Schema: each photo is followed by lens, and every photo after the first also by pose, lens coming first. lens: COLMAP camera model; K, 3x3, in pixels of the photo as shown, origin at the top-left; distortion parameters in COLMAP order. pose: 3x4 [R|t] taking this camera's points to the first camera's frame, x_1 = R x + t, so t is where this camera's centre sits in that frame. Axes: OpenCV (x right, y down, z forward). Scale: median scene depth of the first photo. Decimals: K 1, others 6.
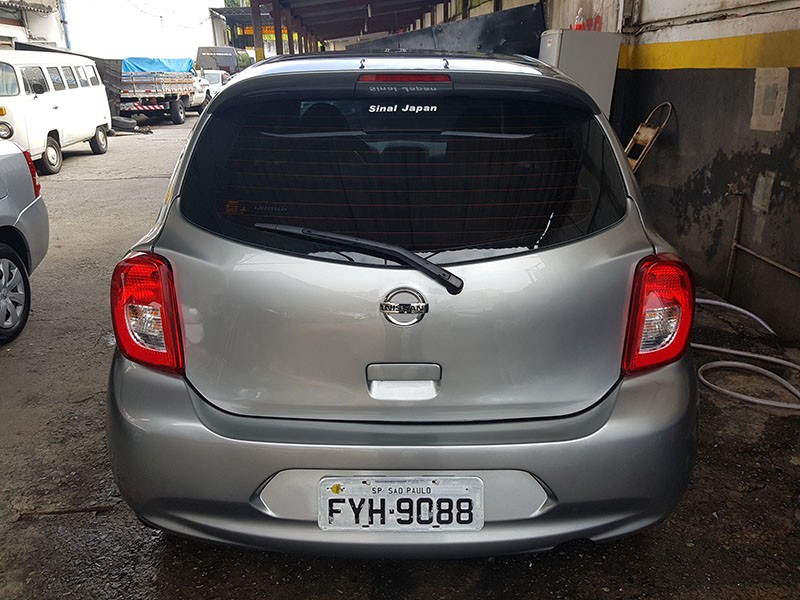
lens RADIAL K [[607.4, 0, 399.3], [0, 607.4, 283.9], [0, 0, 1]] dist [-0.000100, 0.001643]
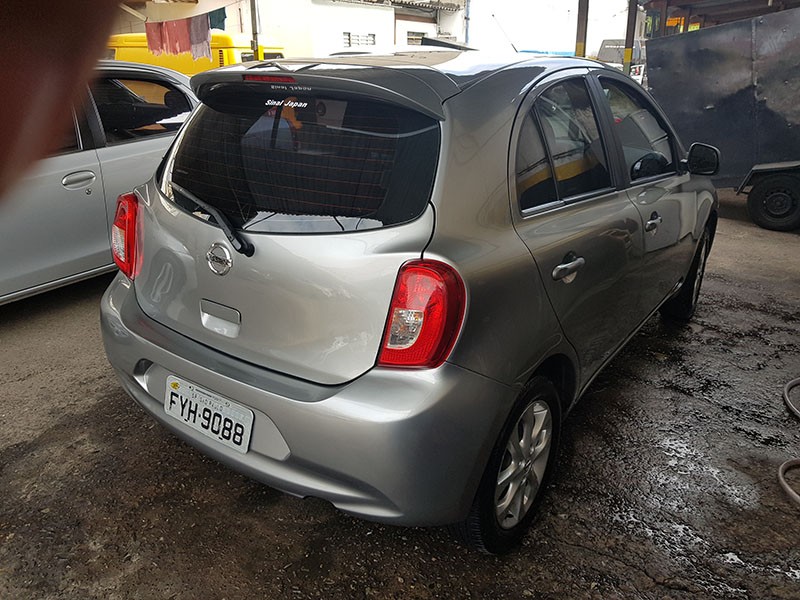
lens RADIAL K [[607.4, 0, 399.3], [0, 607.4, 283.9], [0, 0, 1]] dist [-0.000100, 0.001643]
pose [[0.823181, 0.207675, -0.528436, 0.284658], [-0.202214, 0.976913, 0.068924, -0.021231], [0.530550, 0.050120, 0.846171, 0.036421]]
